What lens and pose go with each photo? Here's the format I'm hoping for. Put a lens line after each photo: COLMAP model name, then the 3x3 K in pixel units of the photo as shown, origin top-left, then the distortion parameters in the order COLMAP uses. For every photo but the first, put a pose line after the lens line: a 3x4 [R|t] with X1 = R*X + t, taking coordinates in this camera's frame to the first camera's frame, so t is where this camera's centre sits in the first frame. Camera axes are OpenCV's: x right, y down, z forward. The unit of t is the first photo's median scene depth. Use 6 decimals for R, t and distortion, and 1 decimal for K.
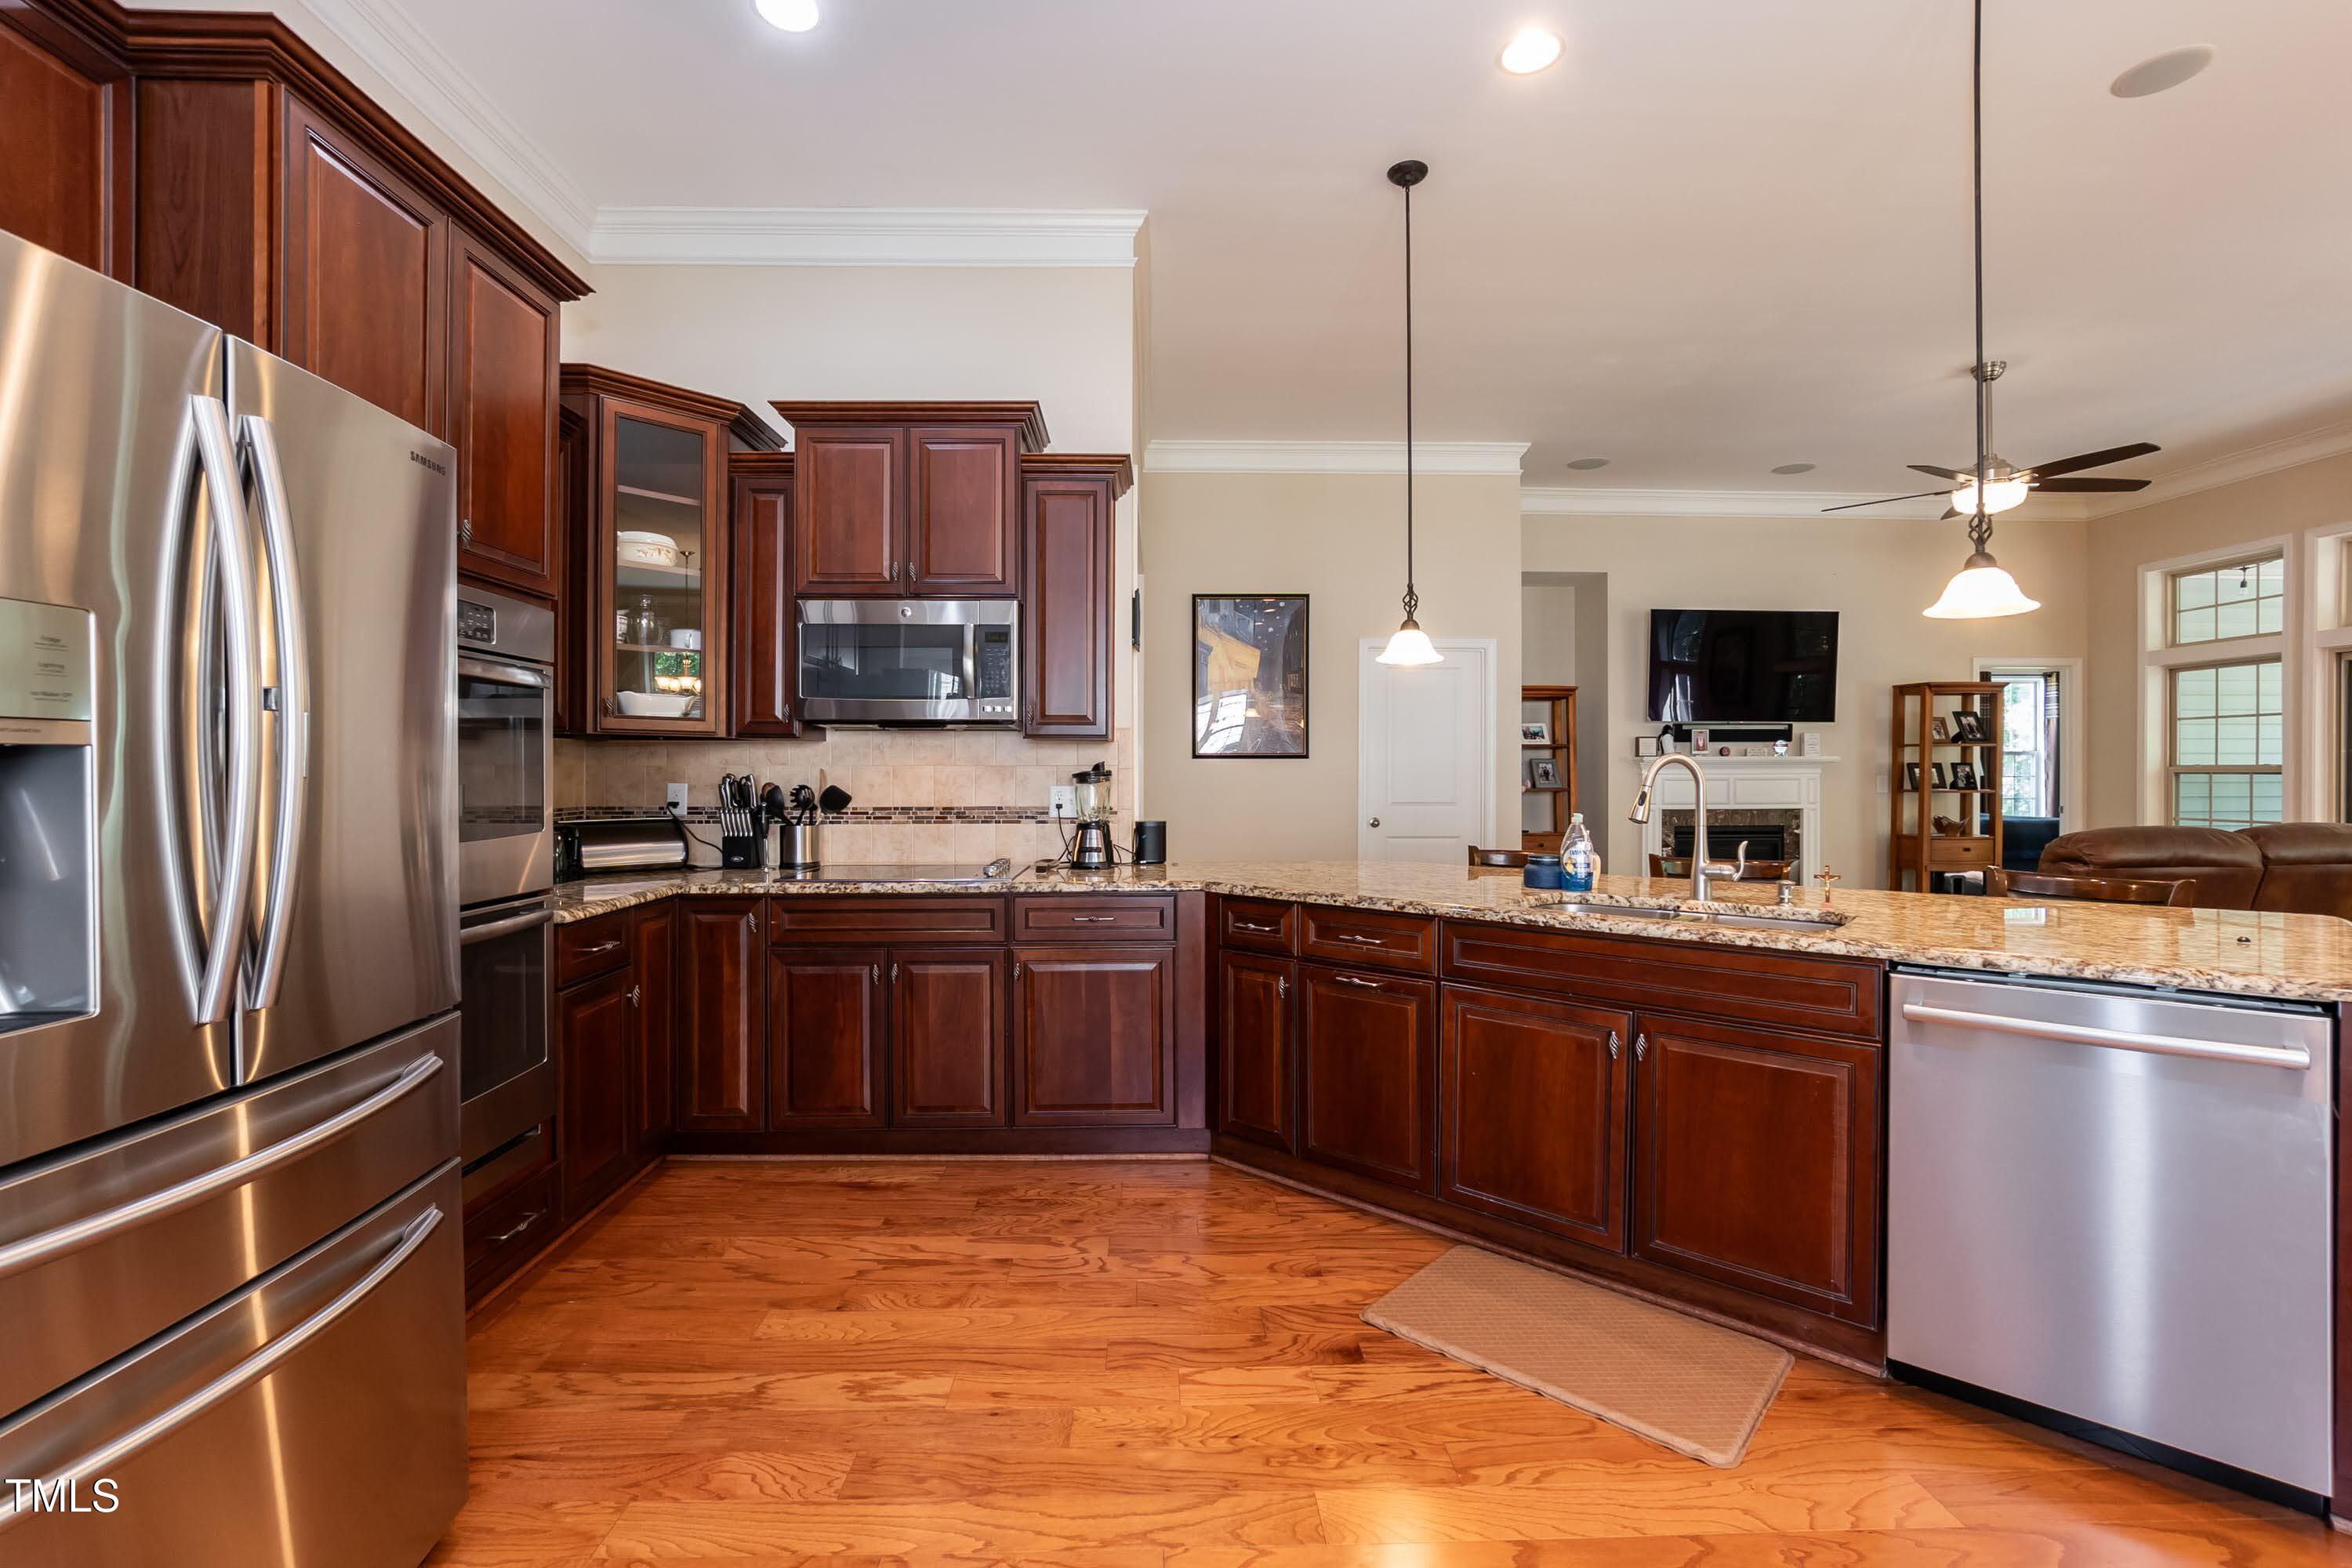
lens RADIAL K [[1021.3, 0, 1190.8], [0, 1021.3, 778.7], [0, 0, 1]] dist [-0.026557, 0.007226]
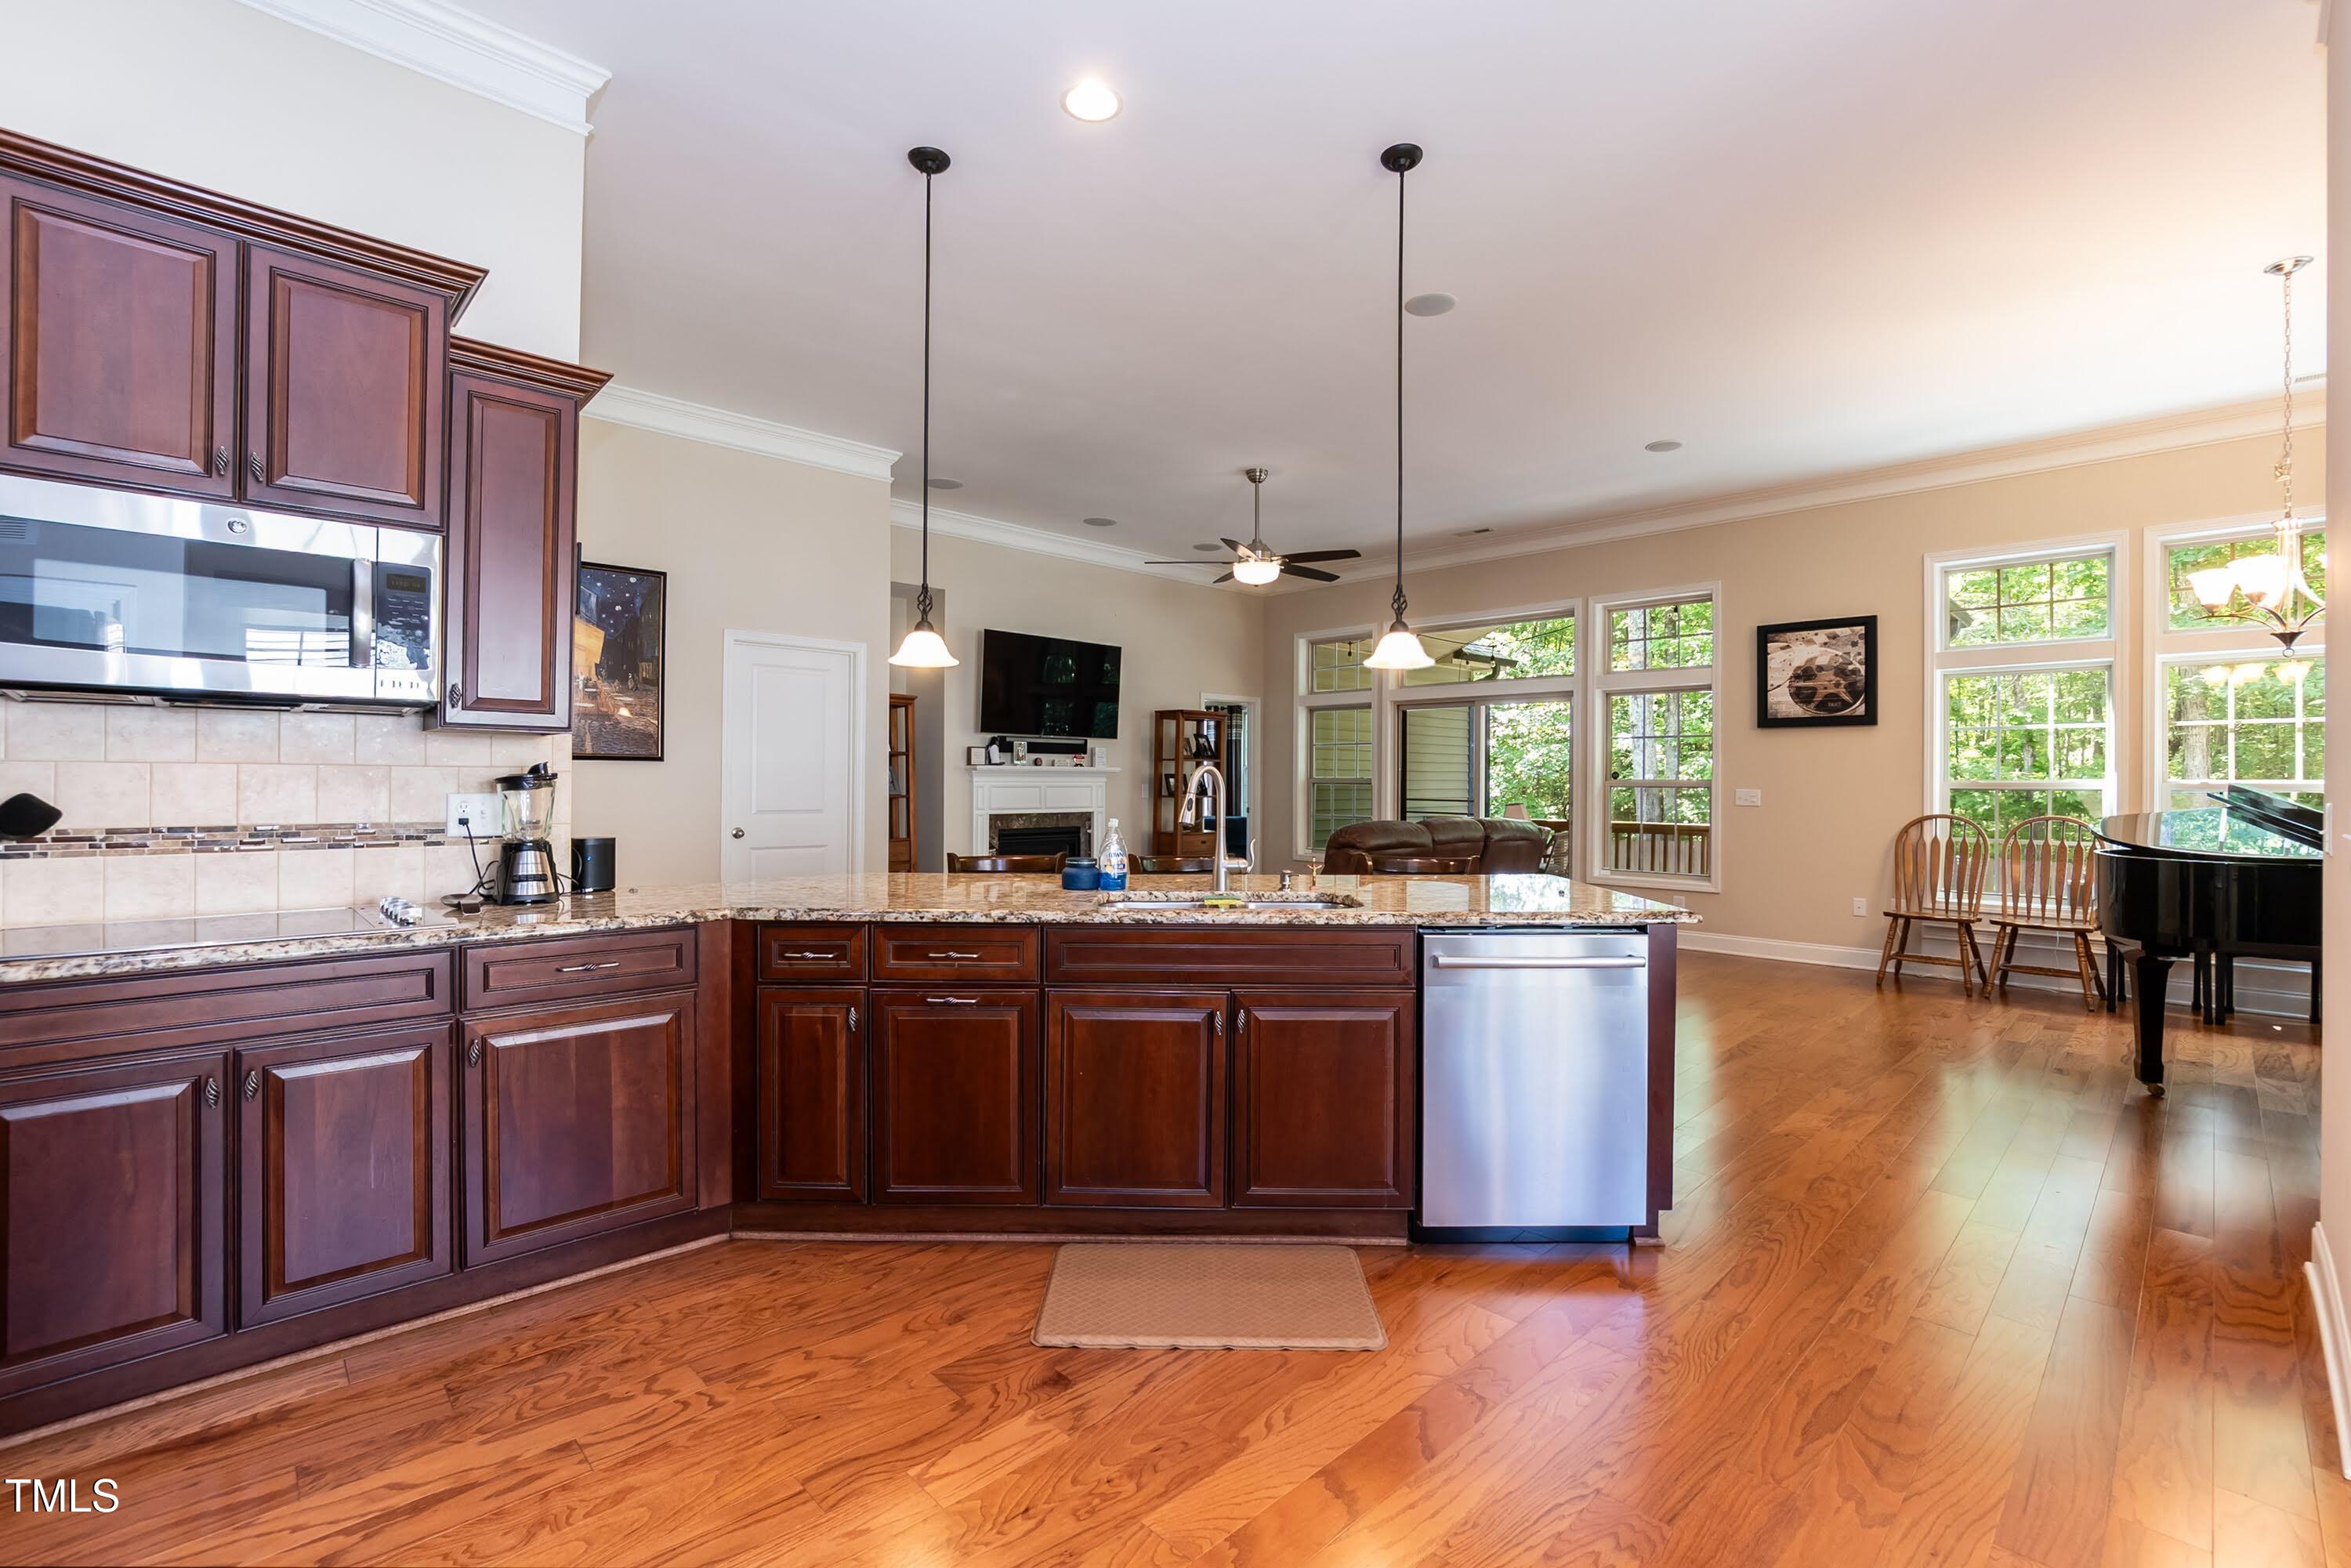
lens RADIAL K [[1020.8, 0, 1170.0], [0, 1020.8, 778.2], [0, 0, 1]] dist [-0.026557, 0.007226]
pose [[0.746779, 0.008266, 0.665021, -0.236616], [-0.003836, 0.999960, -0.008121, -0.000180], [-0.665061, 0.003514, 0.746781, 0.119246]]
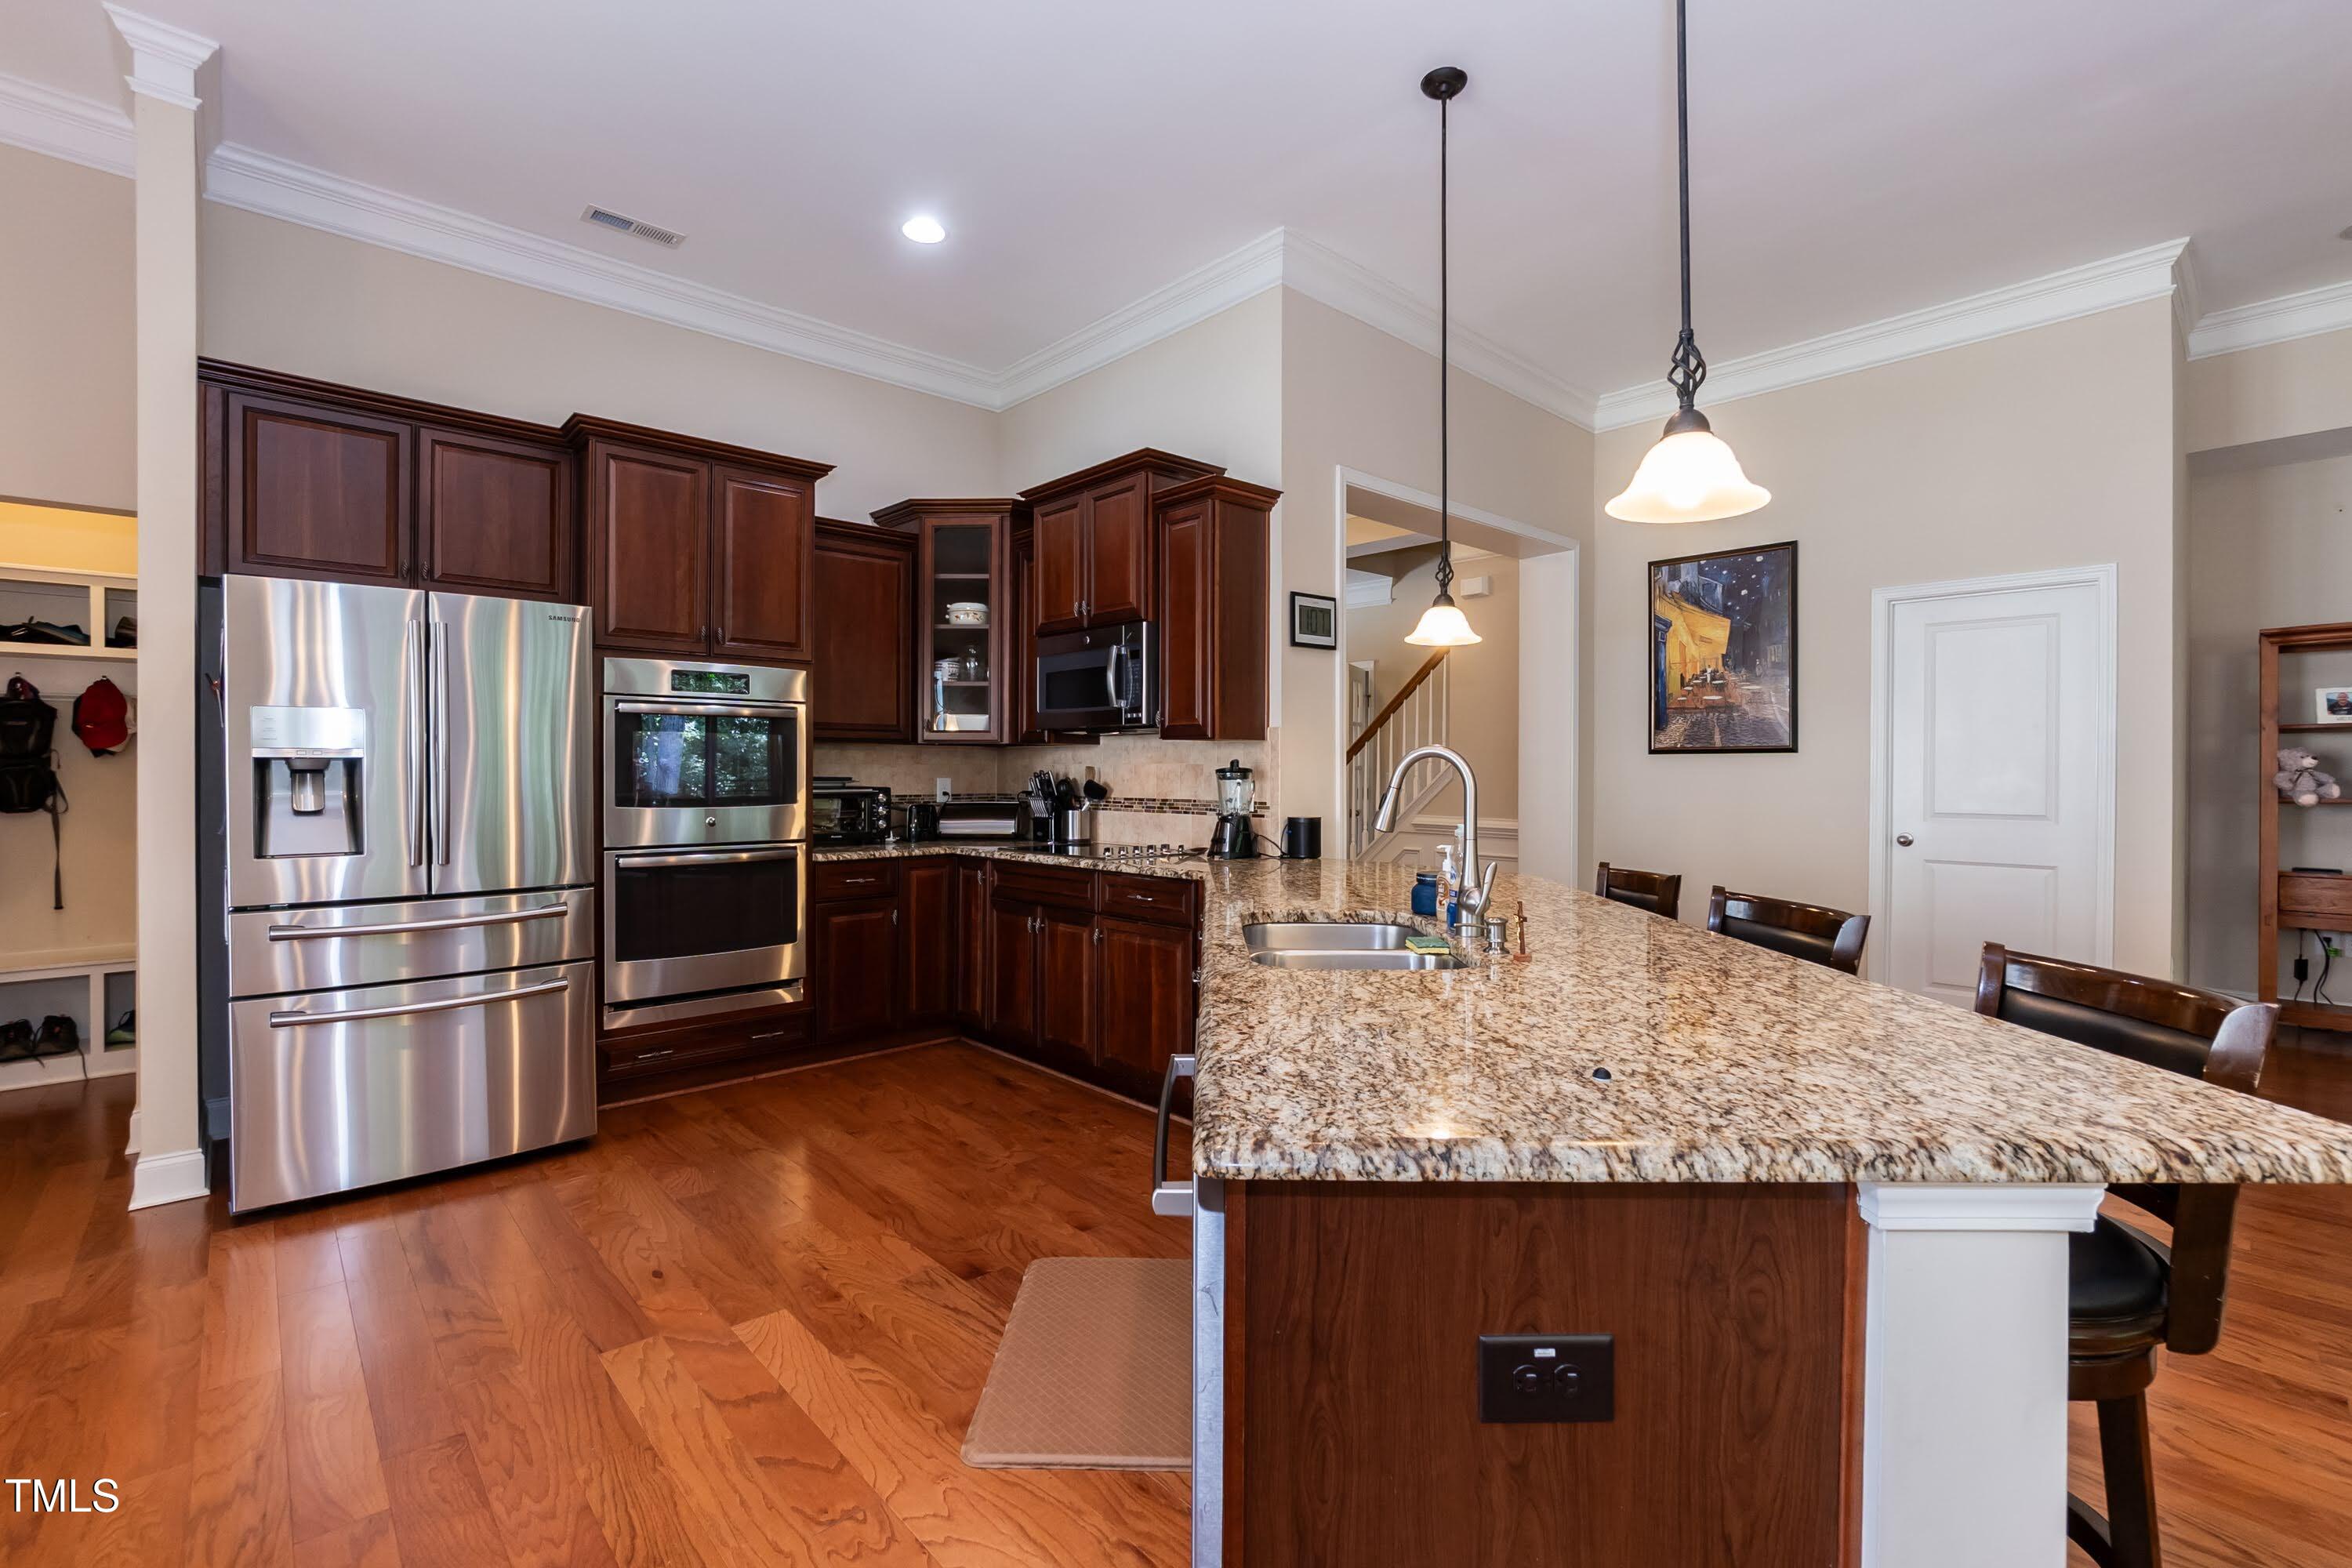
lens RADIAL K [[1040.2, 0, 1185.8], [0, 1040.2, 776.4], [0, 0, 1]] dist [-0.019049, 0.000033]
pose [[0.658728, 0.004931, -0.752365, 0.693214], [-0.006142, 0.999980, 0.001176, 0.000326], [0.752356, 0.003846, 0.658746, 0.233367]]
